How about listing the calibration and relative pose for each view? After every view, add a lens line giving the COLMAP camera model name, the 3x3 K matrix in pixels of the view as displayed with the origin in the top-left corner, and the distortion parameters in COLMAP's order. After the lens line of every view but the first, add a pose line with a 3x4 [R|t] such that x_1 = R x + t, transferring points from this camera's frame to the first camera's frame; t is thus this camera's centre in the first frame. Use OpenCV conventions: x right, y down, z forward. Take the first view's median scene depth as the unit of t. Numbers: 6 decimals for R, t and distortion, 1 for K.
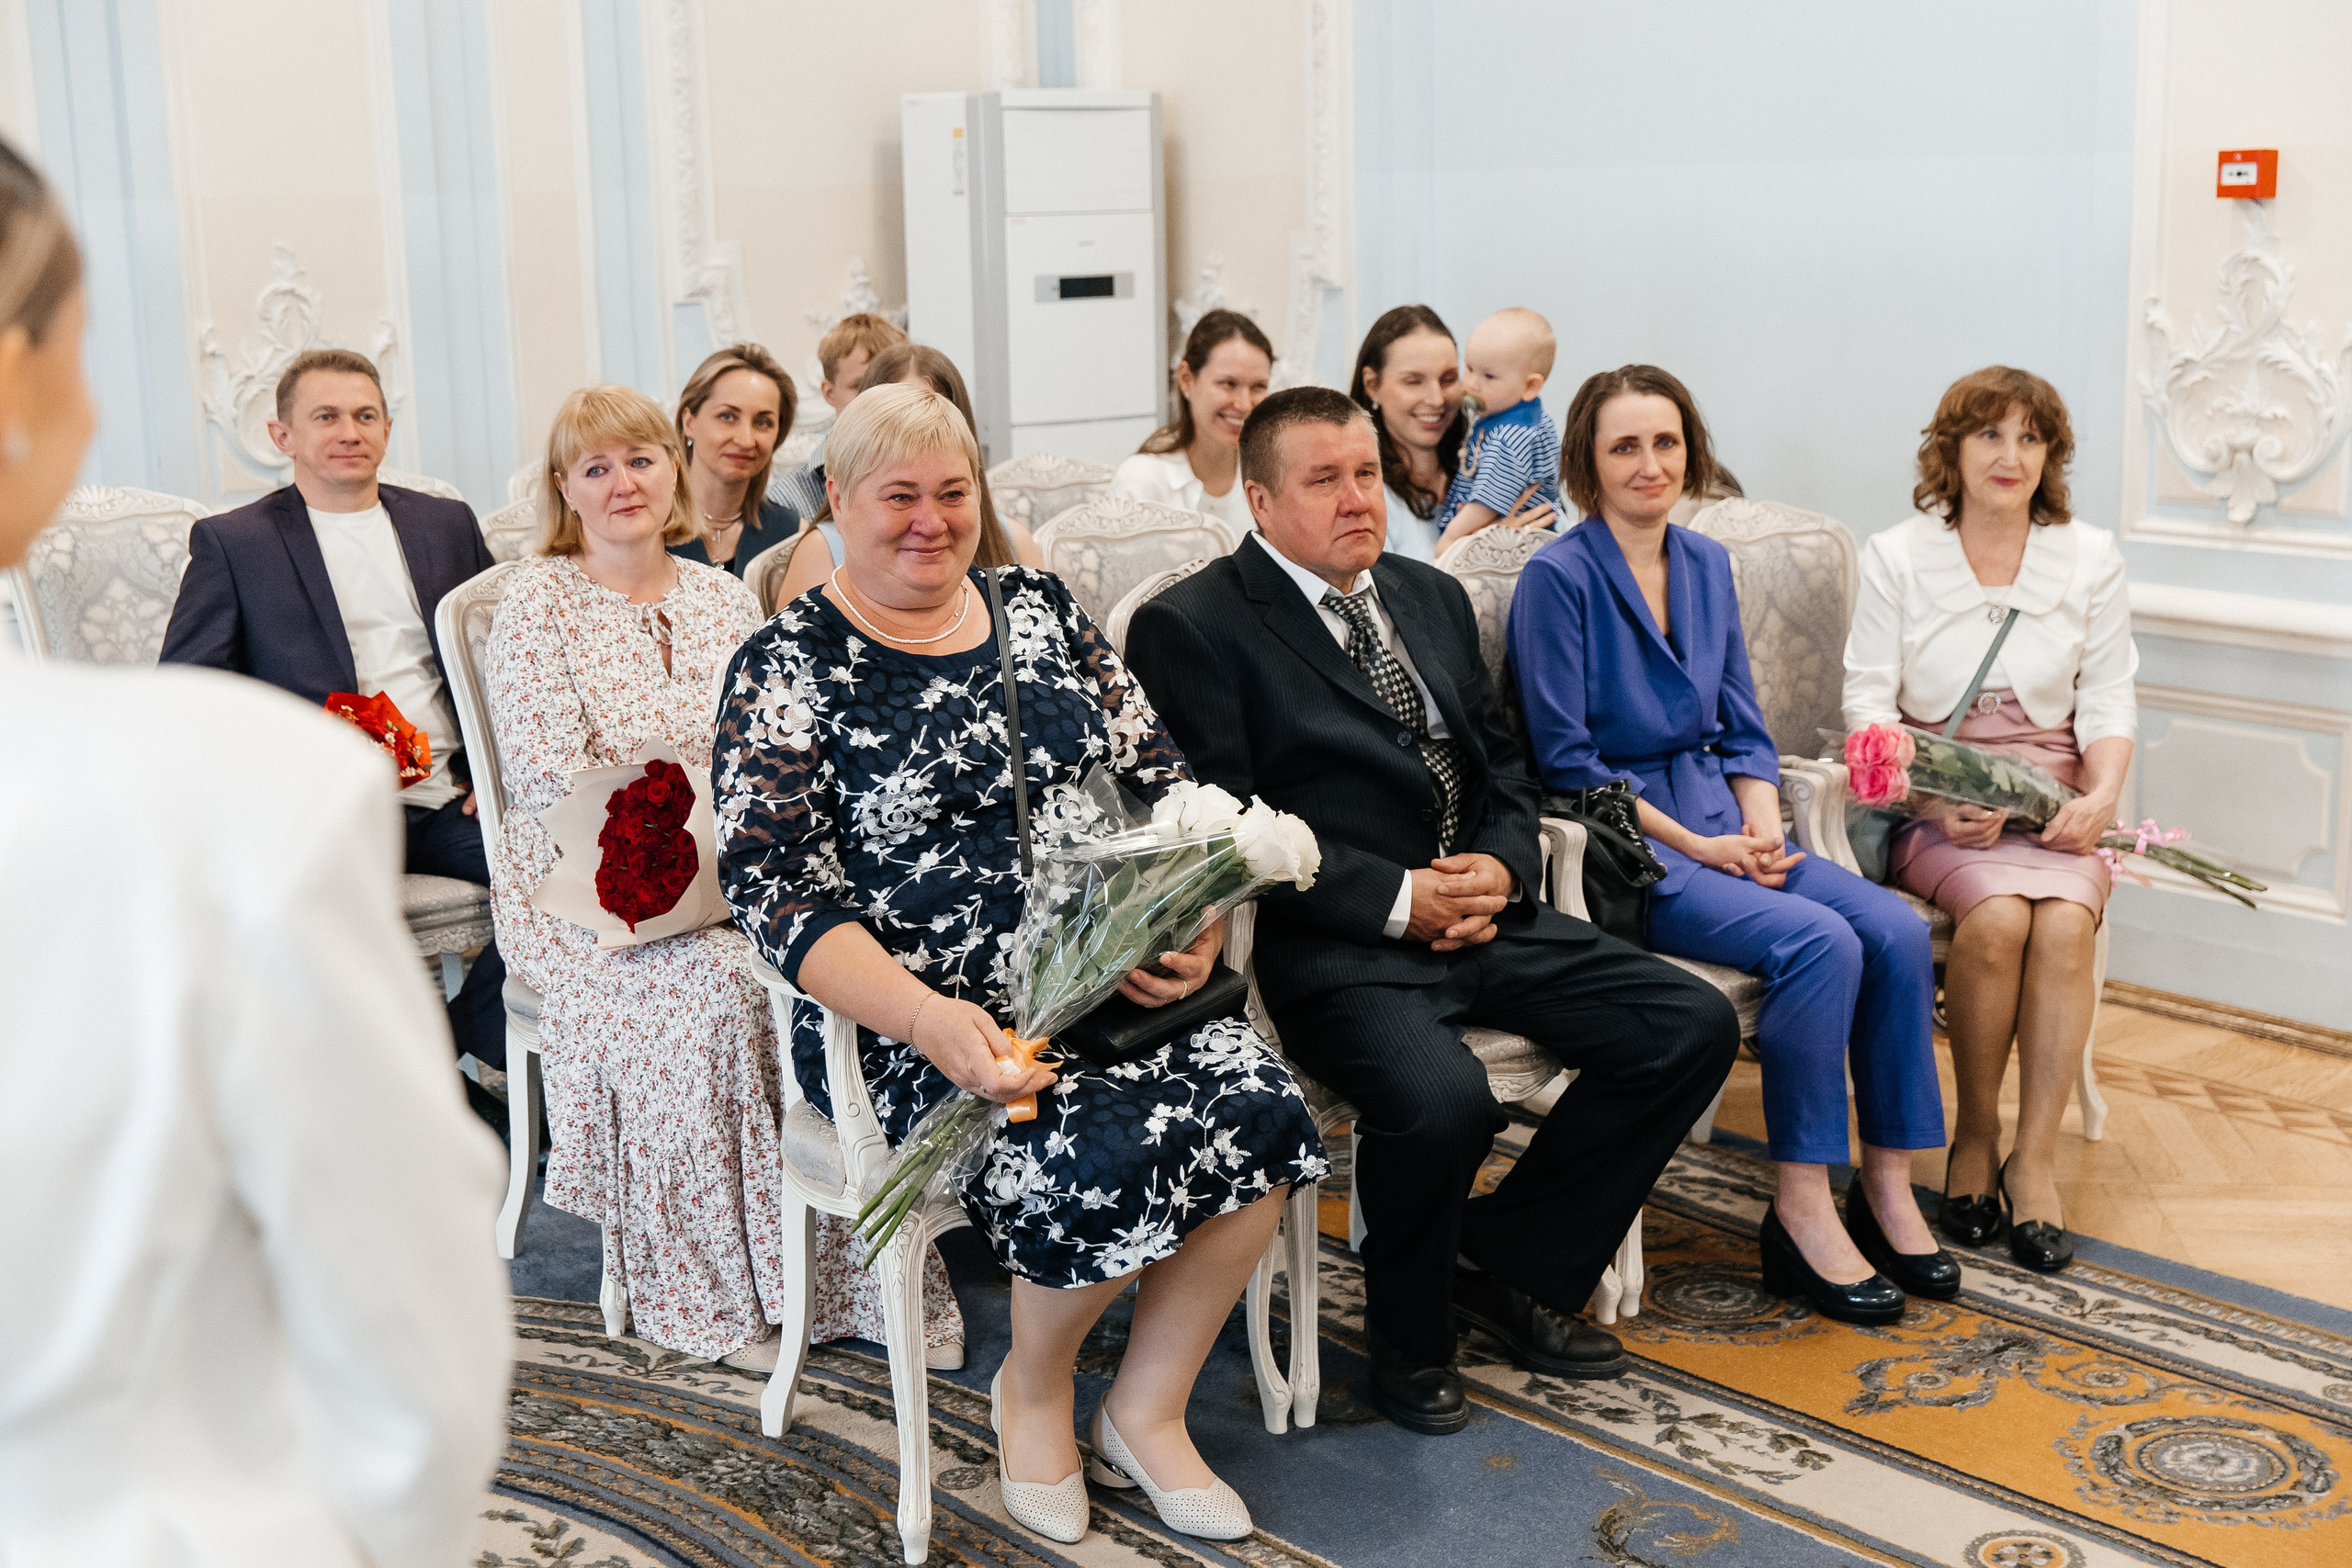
lens RADIAL K [[3014.4, 0, 1200.6], [0, 3014.4, 760.4], [0, 0, 1]] dist [-0.012741, 0.095929]
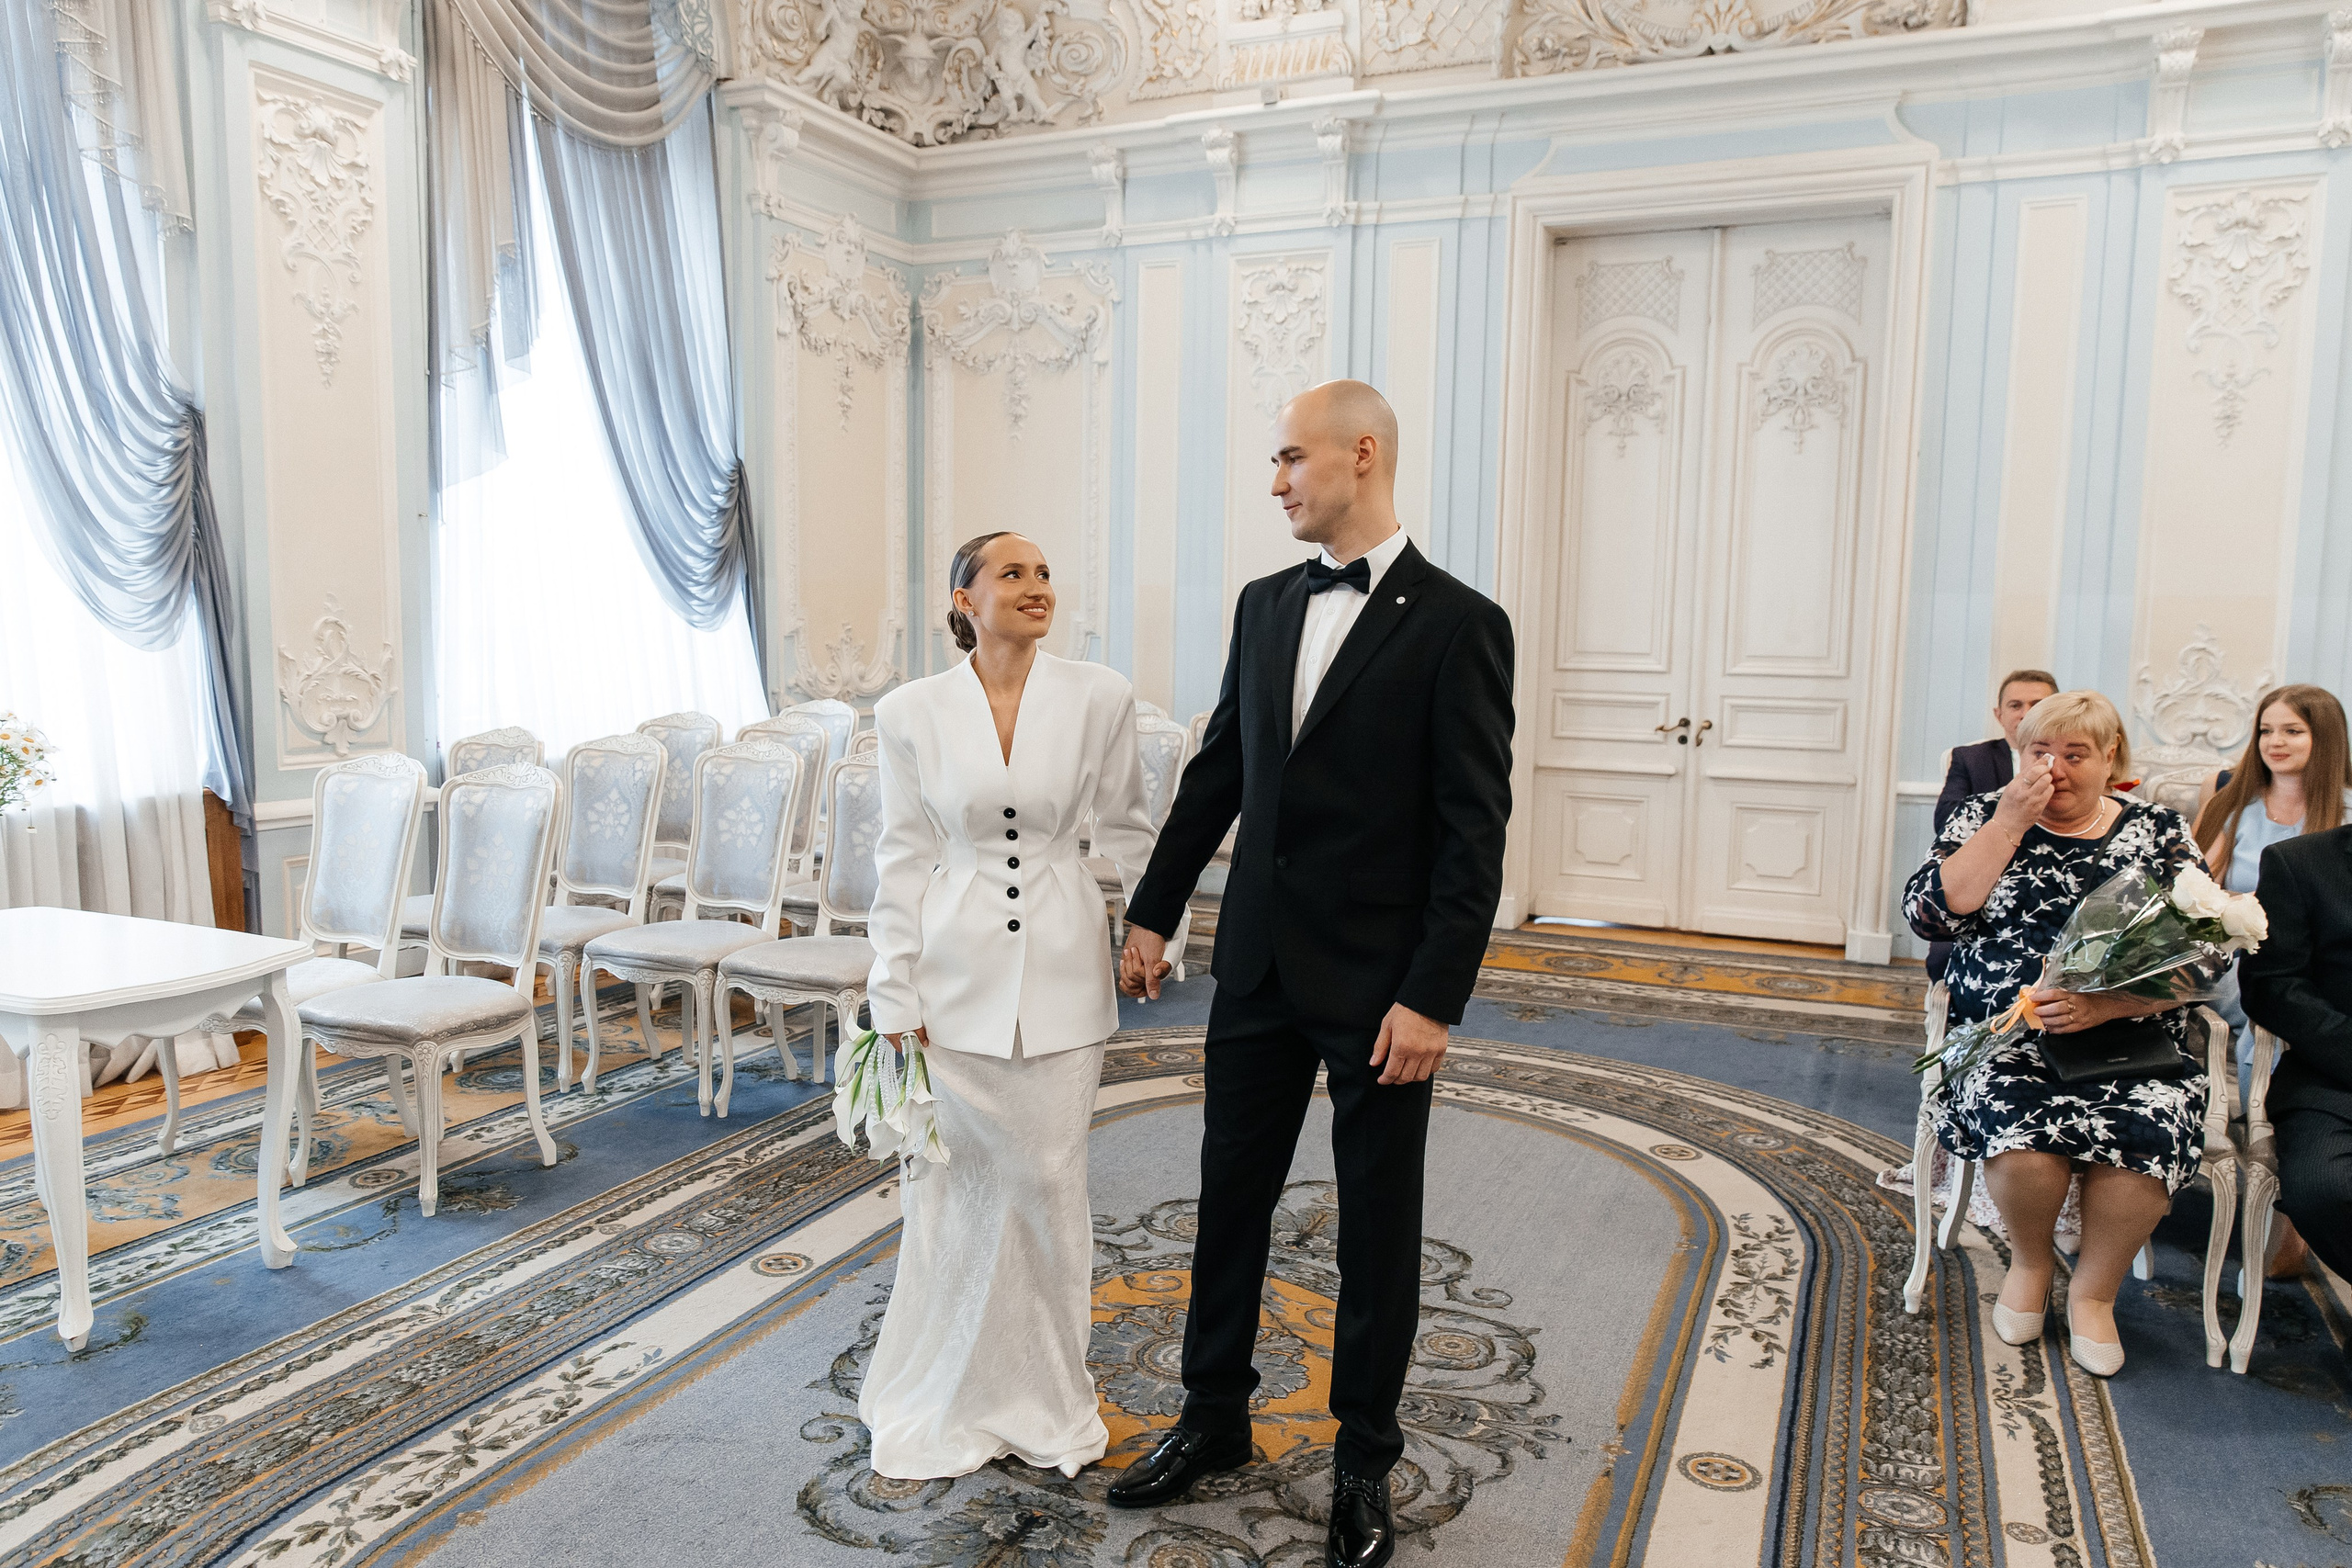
lens RADIAL K [[1636.6, 0, 1182.5], [0, 1636.6, 781.9], [0, 0, 1]] dist [0.008453, -0.004826]
pose [[0.440634, 0.123171, -0.889197, 0.485703], [-0.191512, 0.980636, 0.040935, -0.008238], [0.877021, 0.152254, 0.455690, 0.082844]]
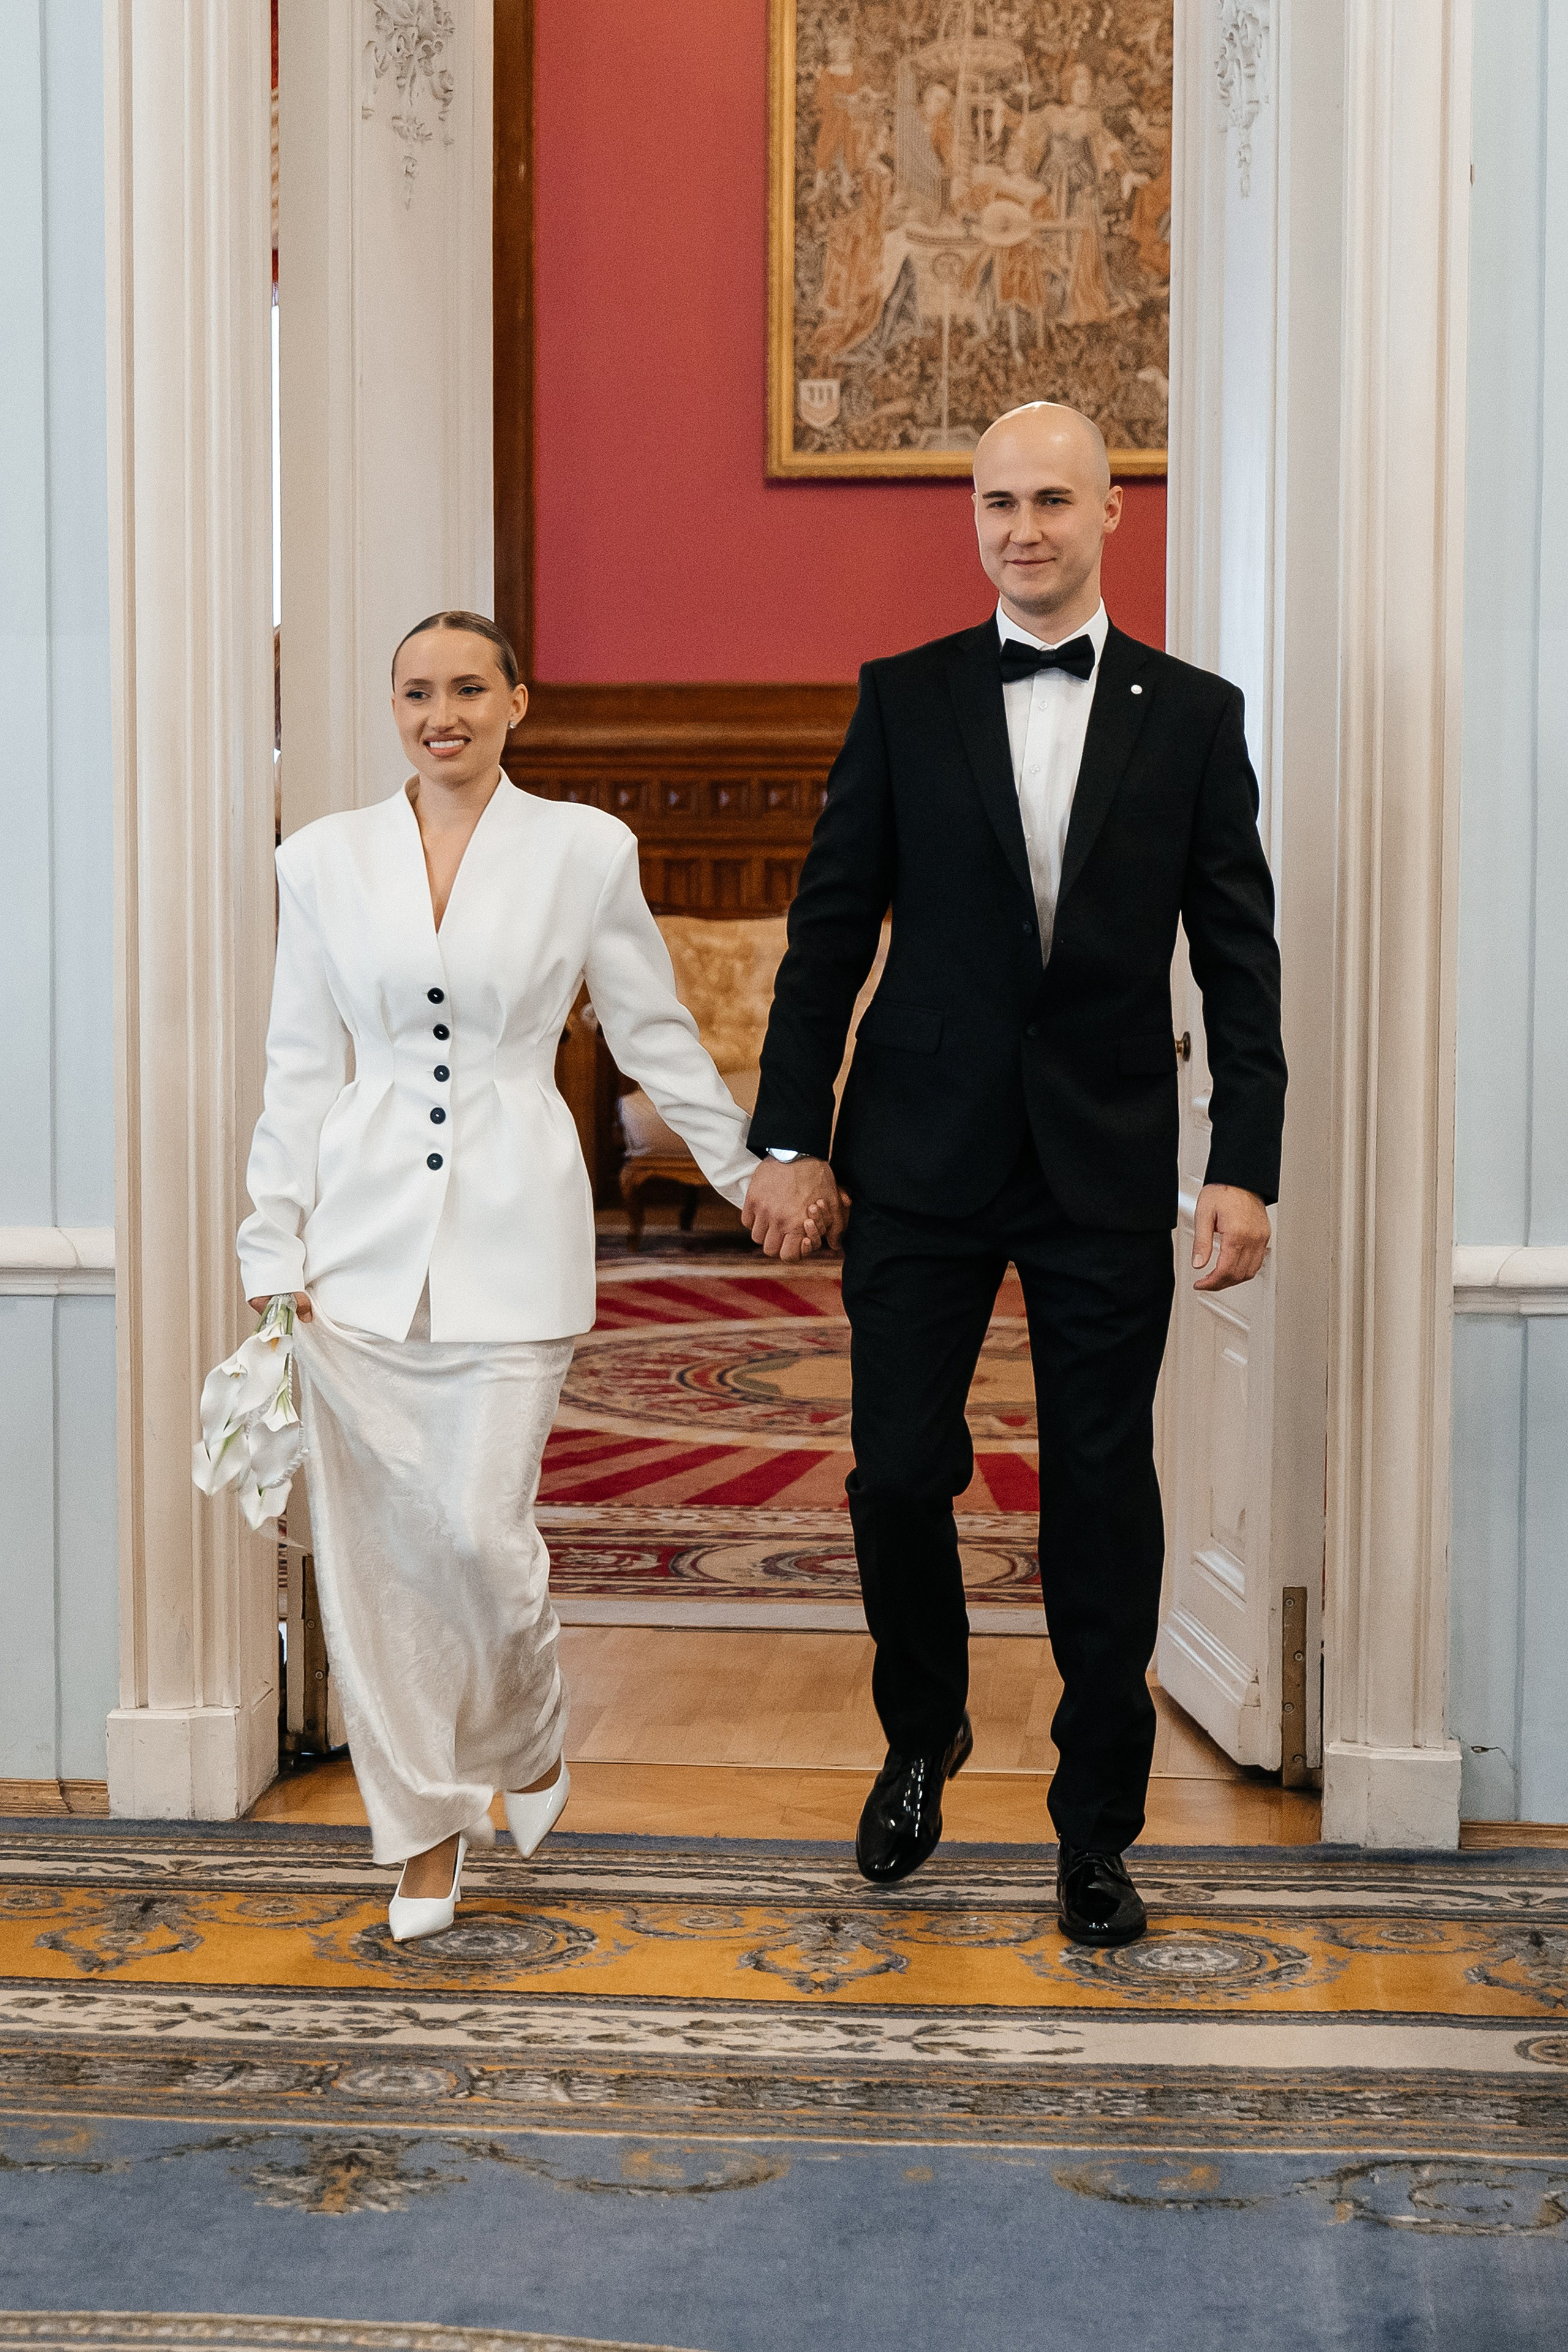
lens RADIAL K [[5037.1, 0, 640.5], [0, 5037.1, 1175.1], [0, 0, 1]] dist [-0.004302, -0.005188]
pose [[0.695027, 0.091038, -0.713196, 0.256030], [-0.148077, 0.988811, -0.018084, -0.036802], [0.703570, 0.118177, 0.700731, 0.207683]]
